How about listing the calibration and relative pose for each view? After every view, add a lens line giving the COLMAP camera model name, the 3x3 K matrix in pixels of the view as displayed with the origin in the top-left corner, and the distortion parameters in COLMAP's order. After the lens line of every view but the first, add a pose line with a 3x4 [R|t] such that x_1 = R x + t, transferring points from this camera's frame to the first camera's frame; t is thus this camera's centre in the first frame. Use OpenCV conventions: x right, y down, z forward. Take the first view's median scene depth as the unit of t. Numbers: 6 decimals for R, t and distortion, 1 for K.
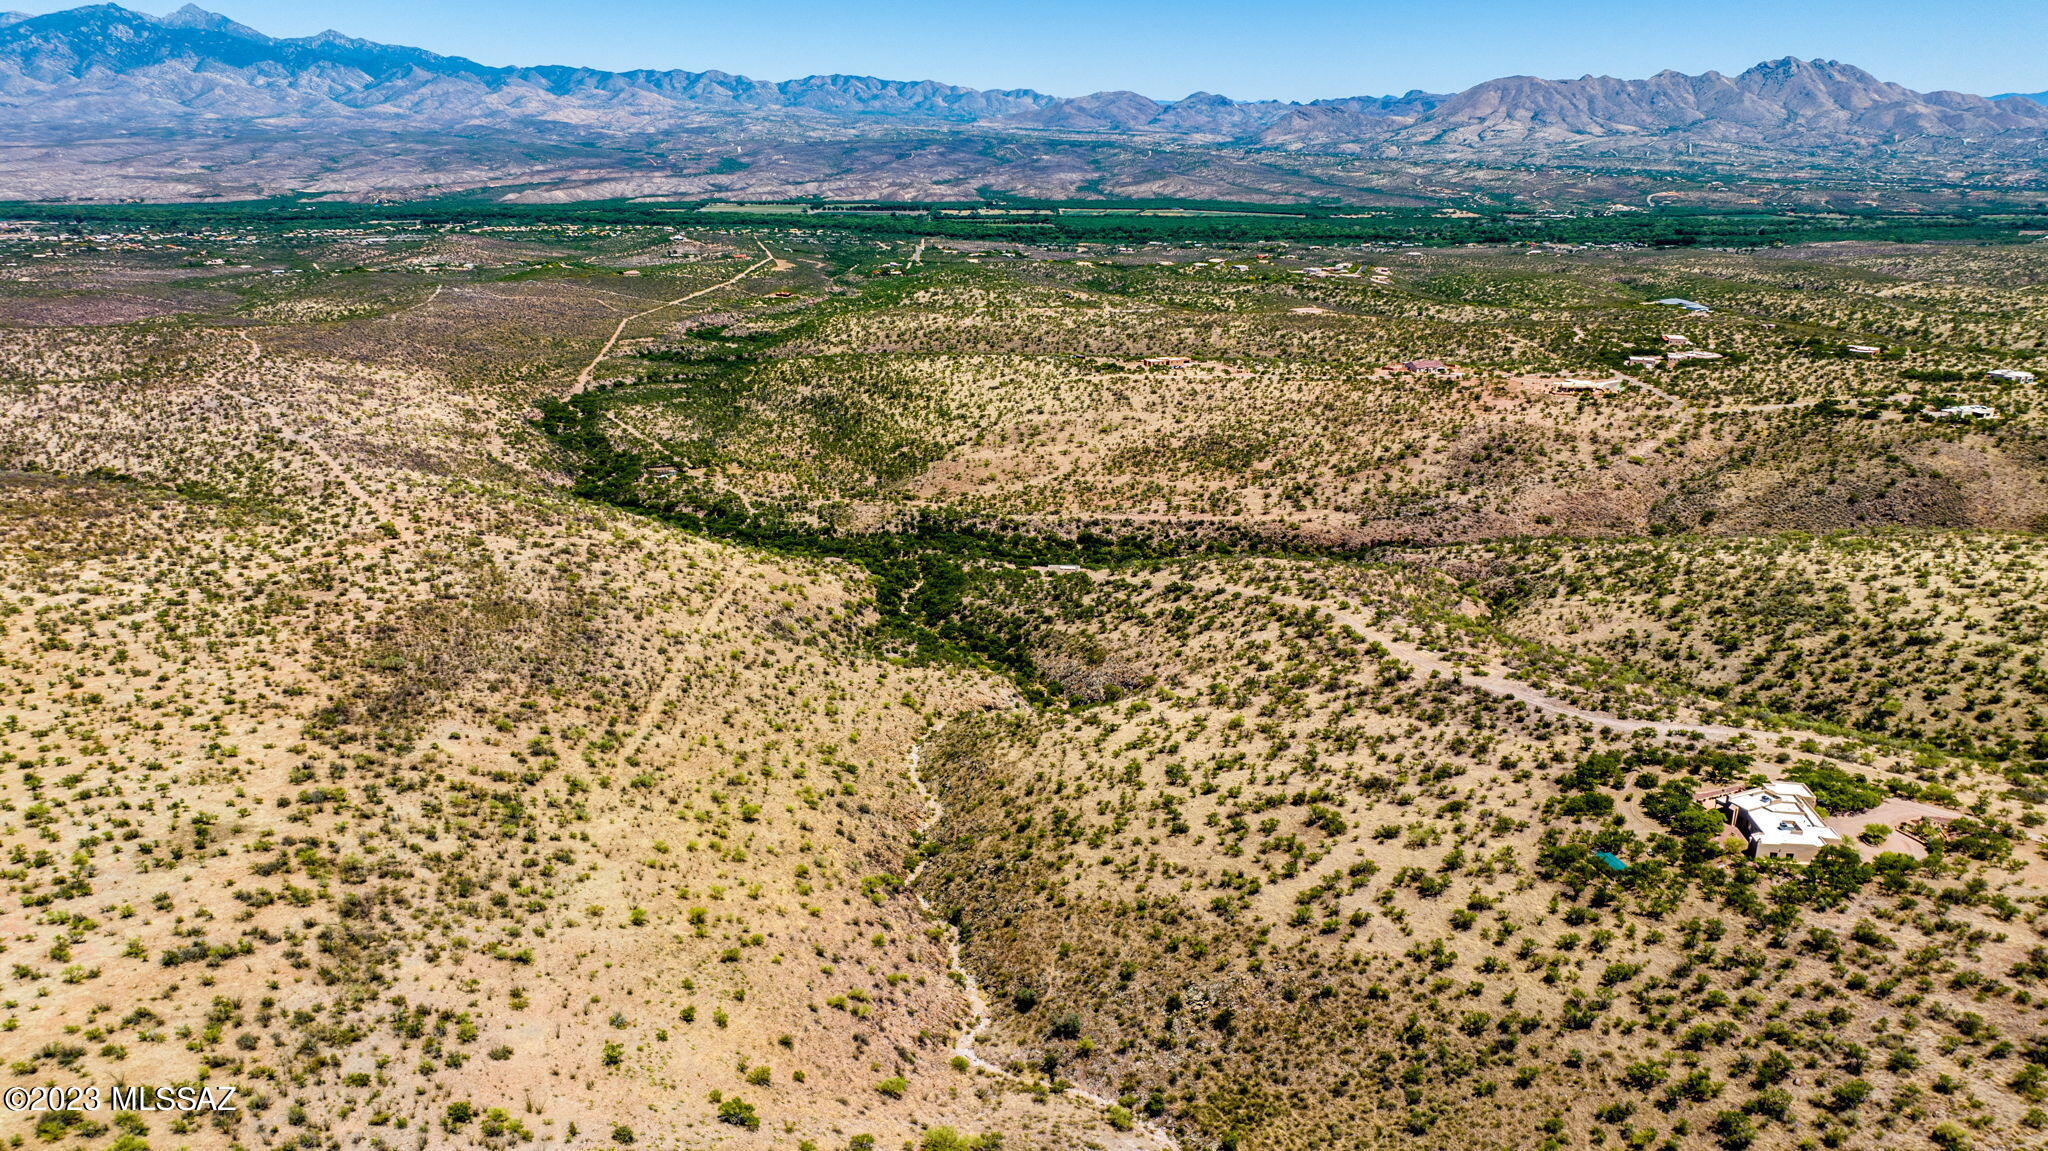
lens RADIAL K [[1442.8, 0, 1024.0], [0, 1442.8, 575.5], [0, 0, 1]] dist [-0.020240, -0.002080]
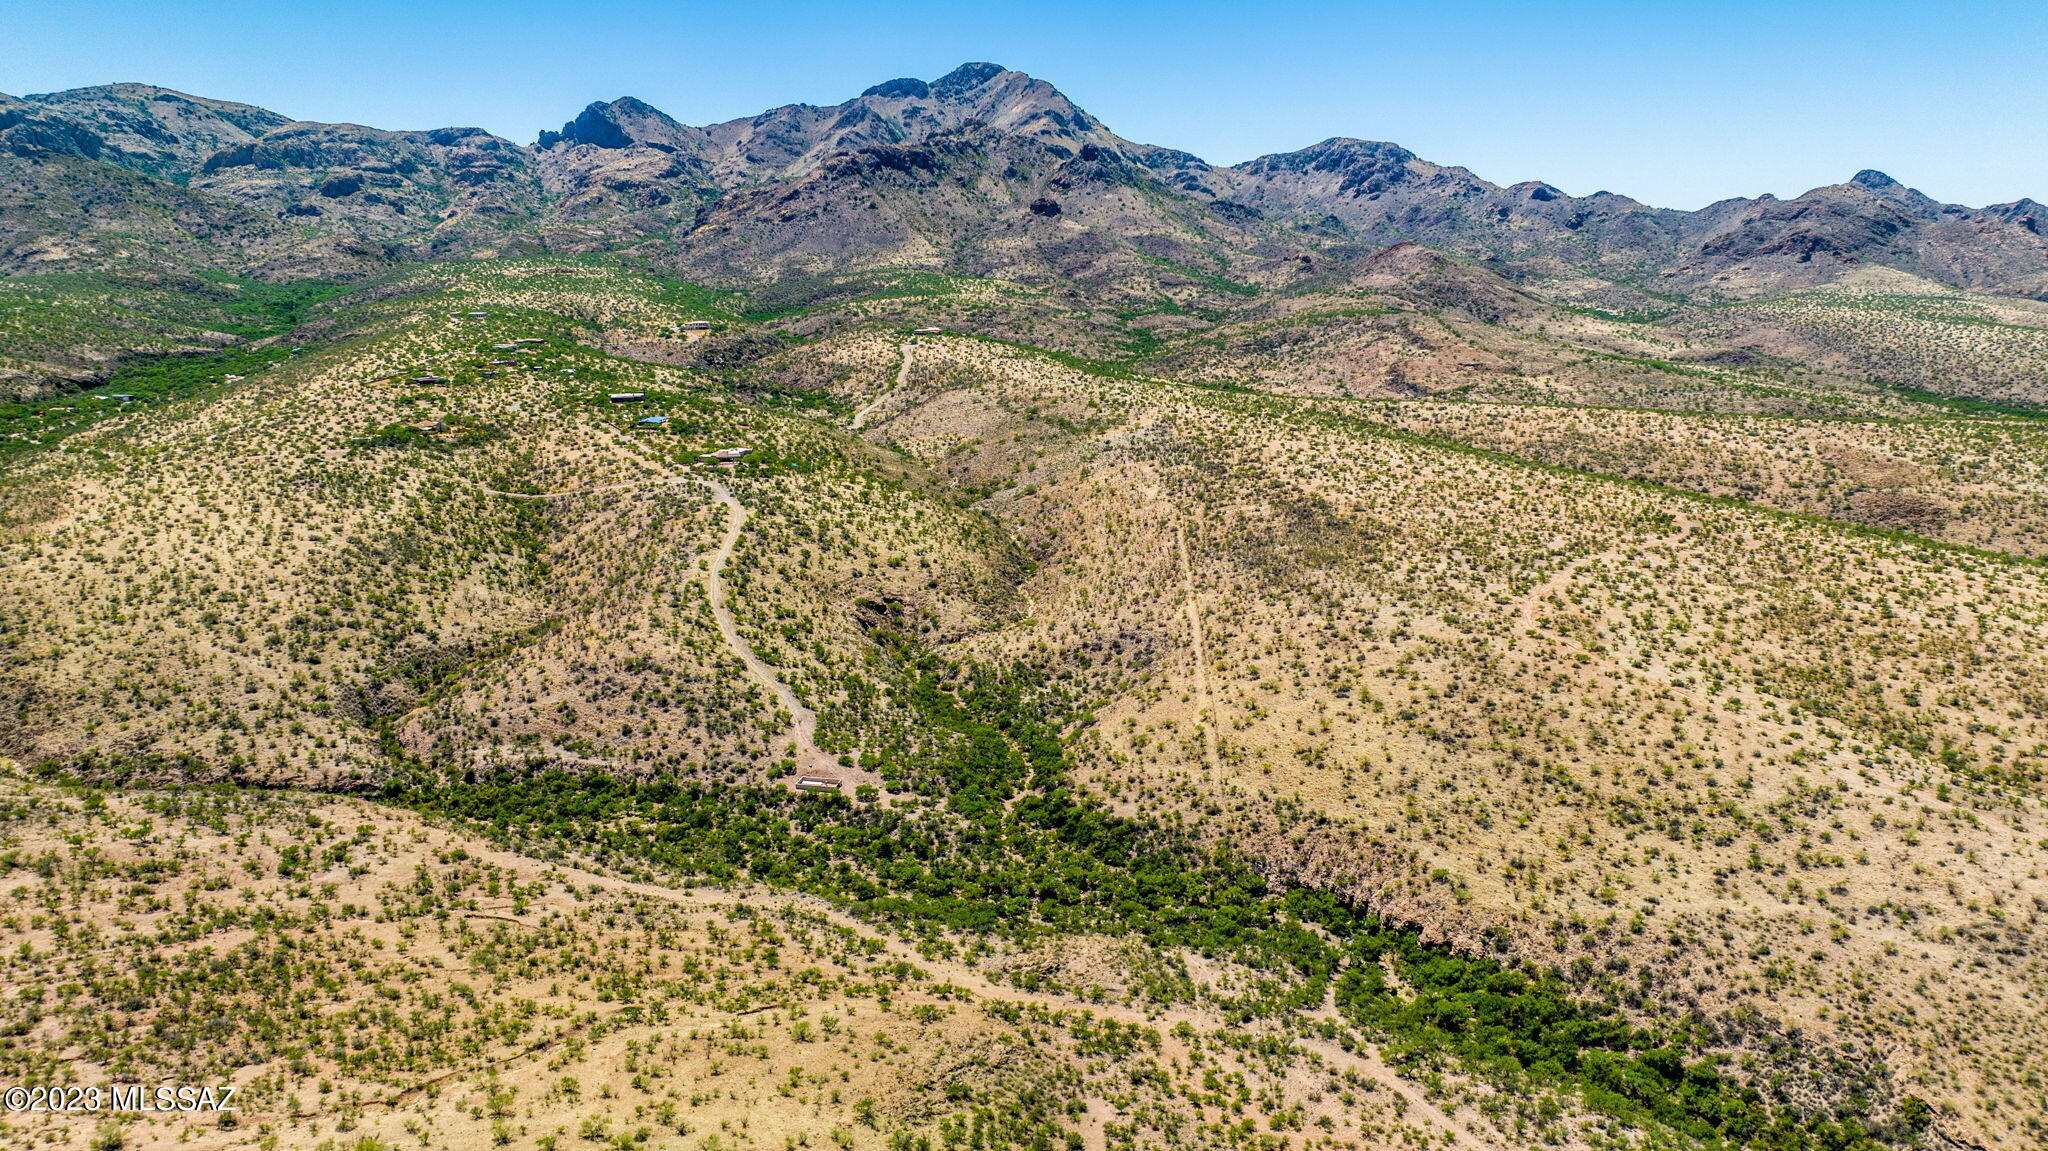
lens RADIAL K [[1442.8, 0, 1024.0], [0, 1442.8, 575.5], [0, 0, 1]] dist [-0.020240, -0.002080]
pose [[-0.994635, -0.033719, 0.097793, -0.141656], [0.021857, 0.855530, 0.517293, -0.459278], [-0.101107, 0.516655, -0.850203, 1.481798]]
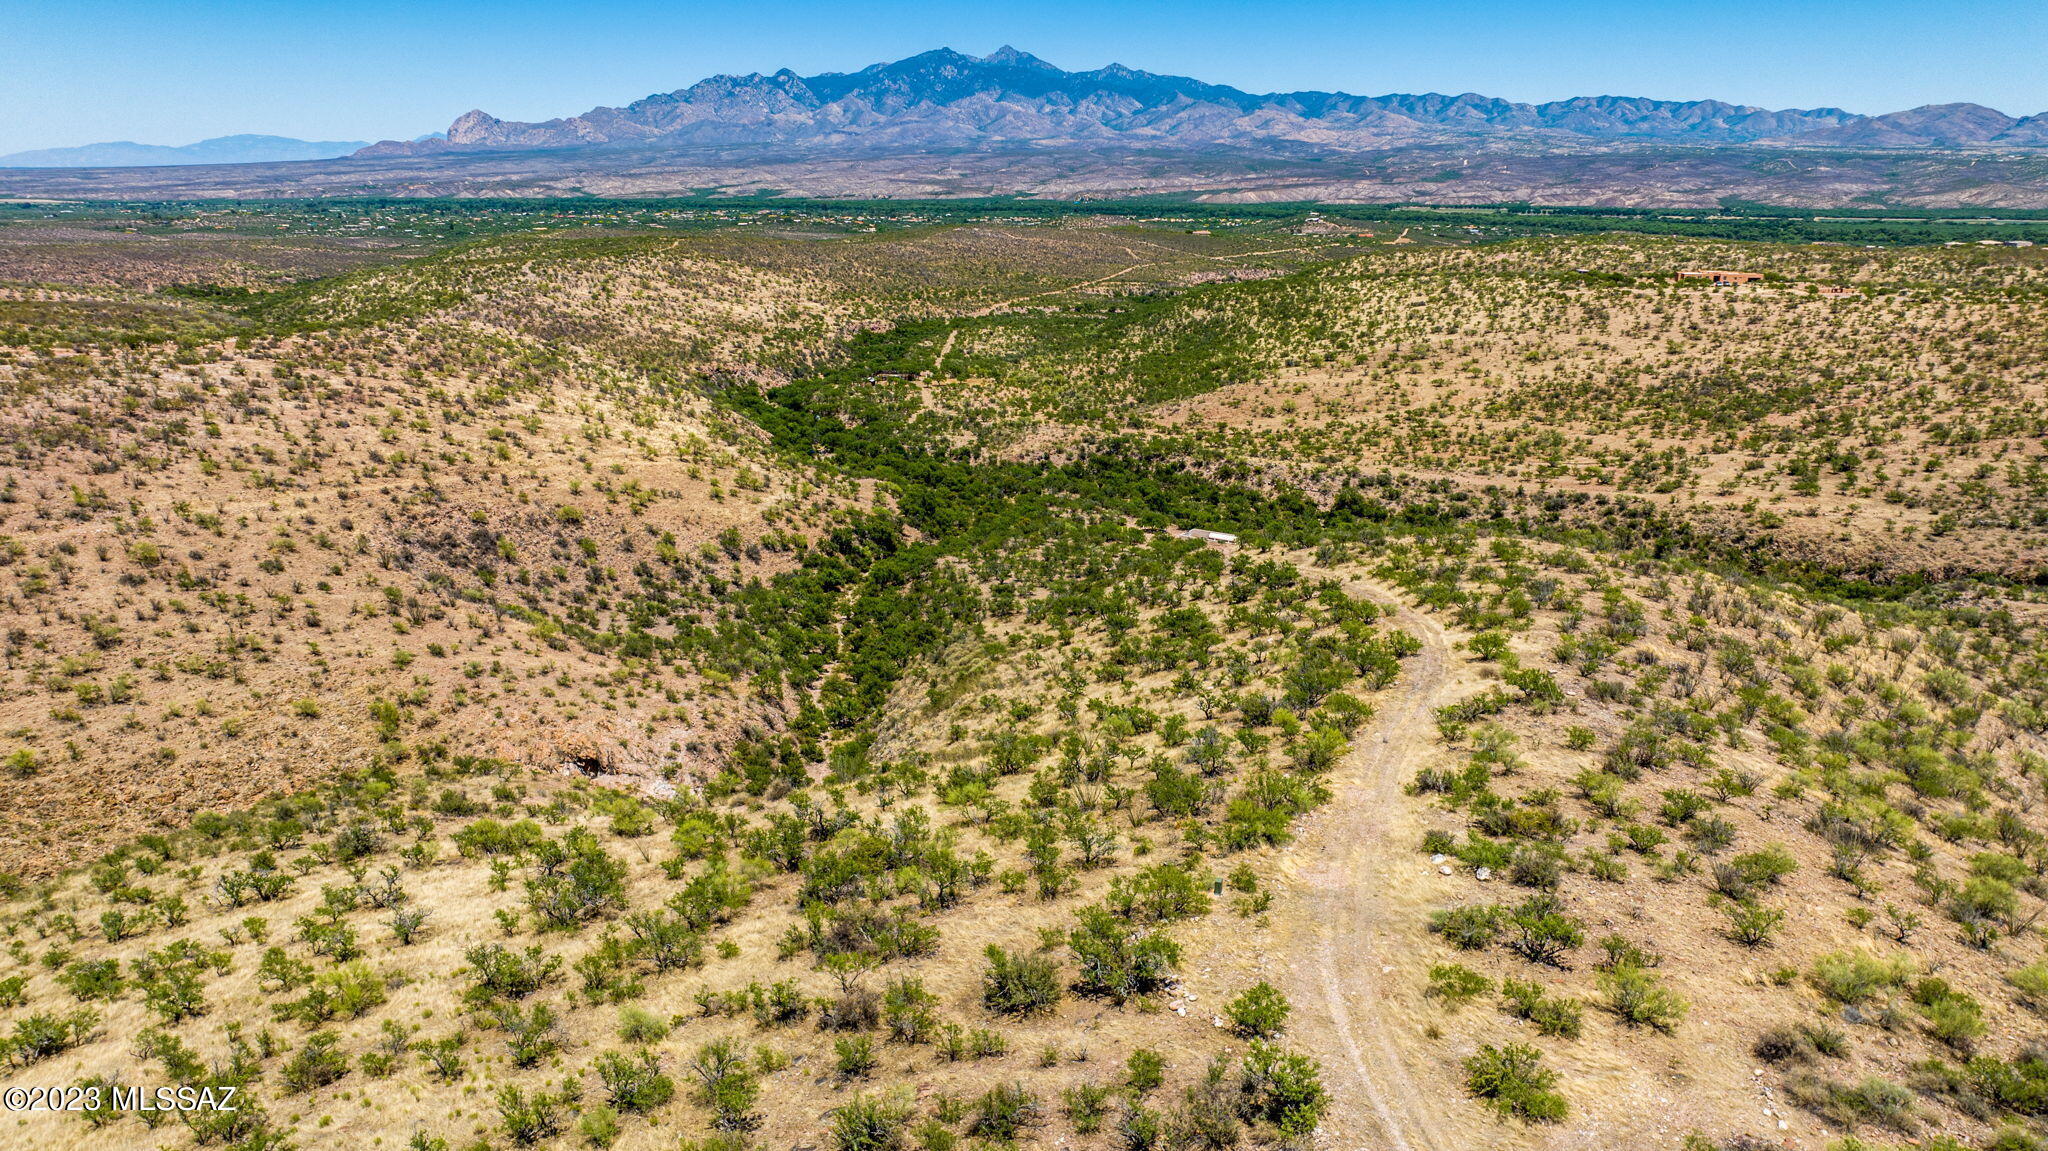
lens RADIAL K [[1442.8, 0, 1024.0], [0, 1442.8, 575.5], [0, 0, 1]] dist [-0.020240, -0.002080]
pose [[0.878866, 0.126687, -0.459941, 0.192996], [-0.136215, 0.990600, 0.012570, 0.010638], [0.457210, 0.051604, 0.887860, 0.481781]]
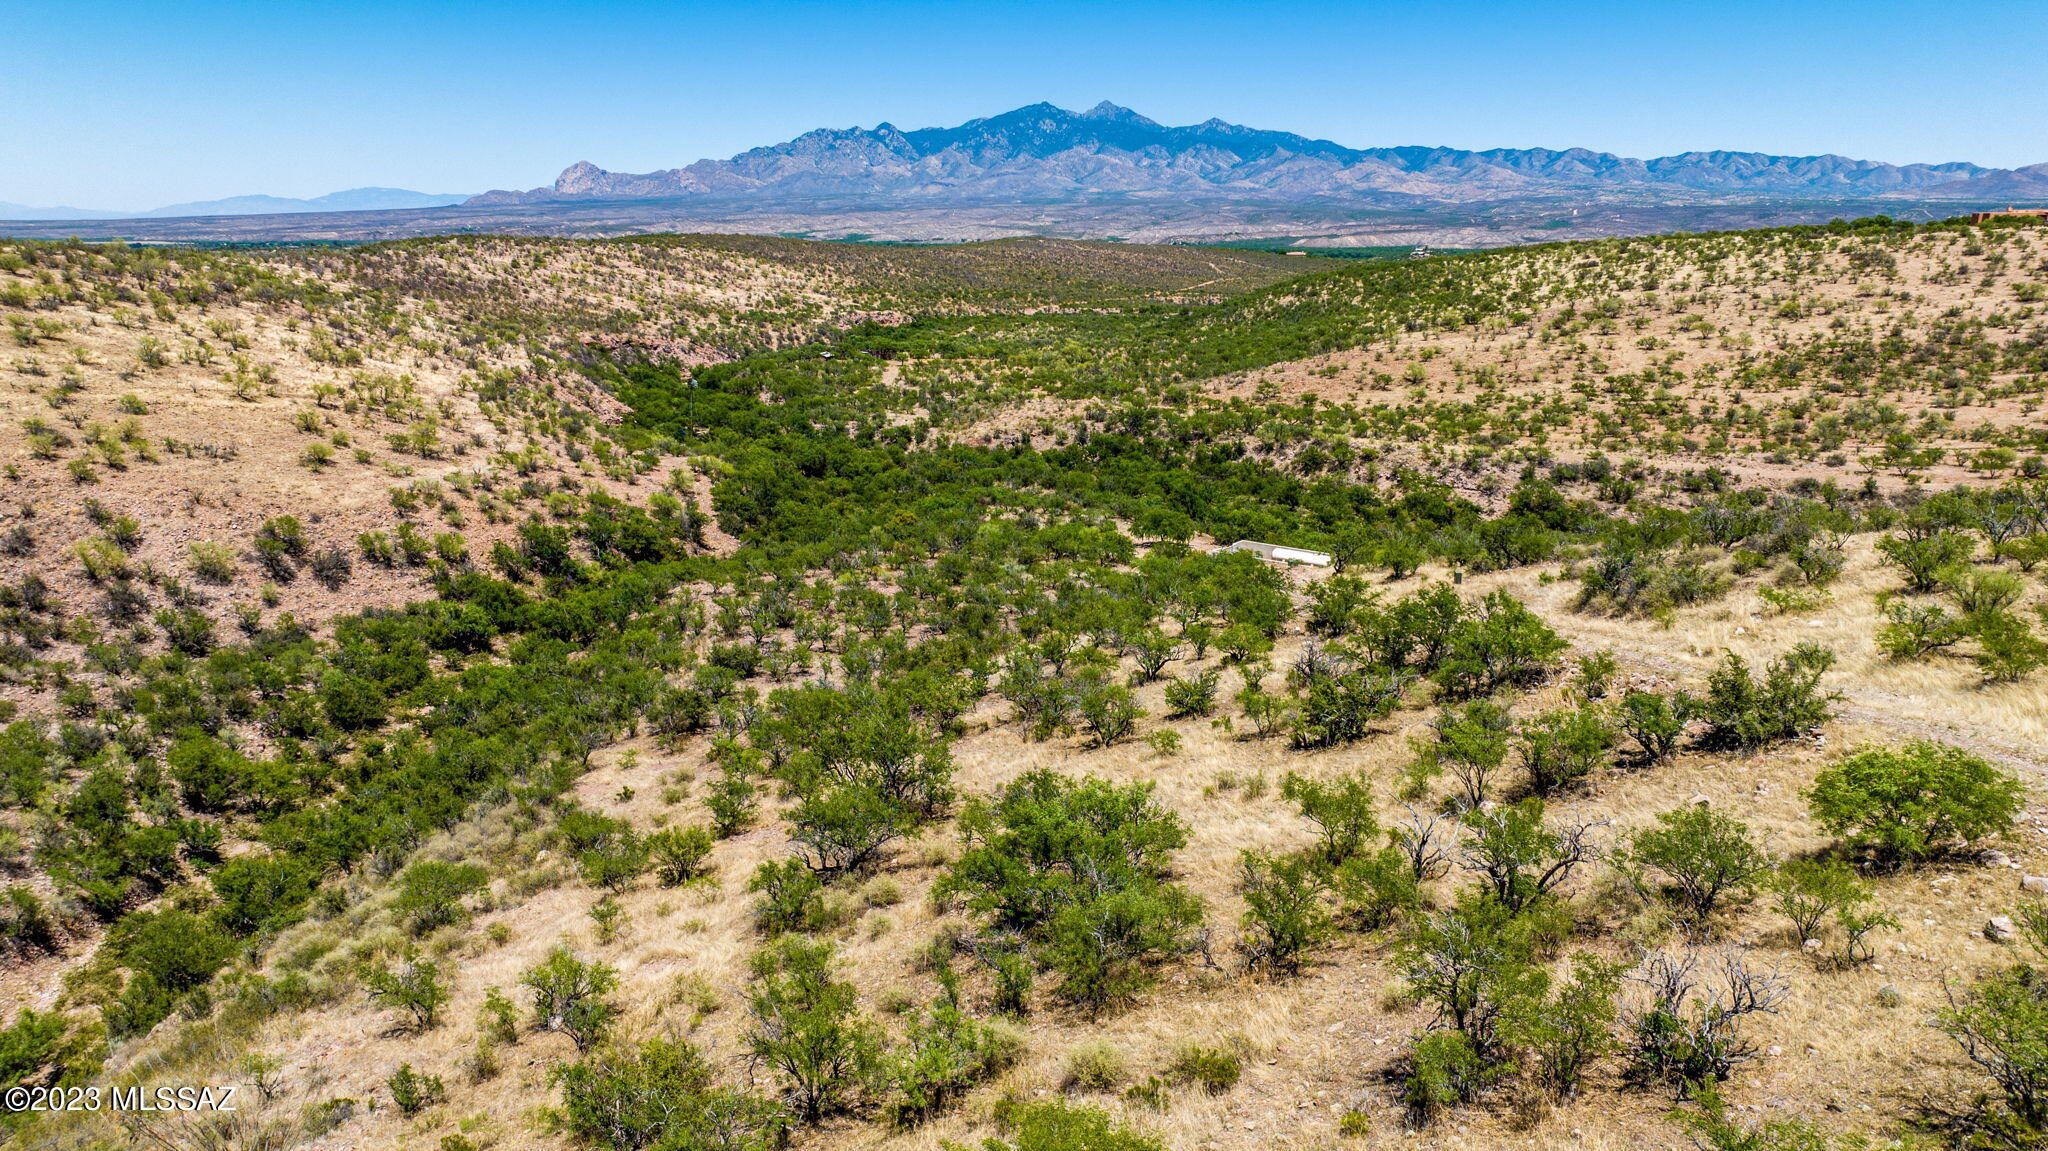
lens RADIAL K [[1442.8, 0, 1024.0], [0, 1442.8, 575.5], [0, 0, 1]] dist [-0.020240, -0.002080]
pose [[0.845272, 0.127008, -0.519022, 0.112545], [-0.157285, 0.987447, -0.014518, 0.008458], [0.510662, 0.093906, 0.854638, 0.715420]]
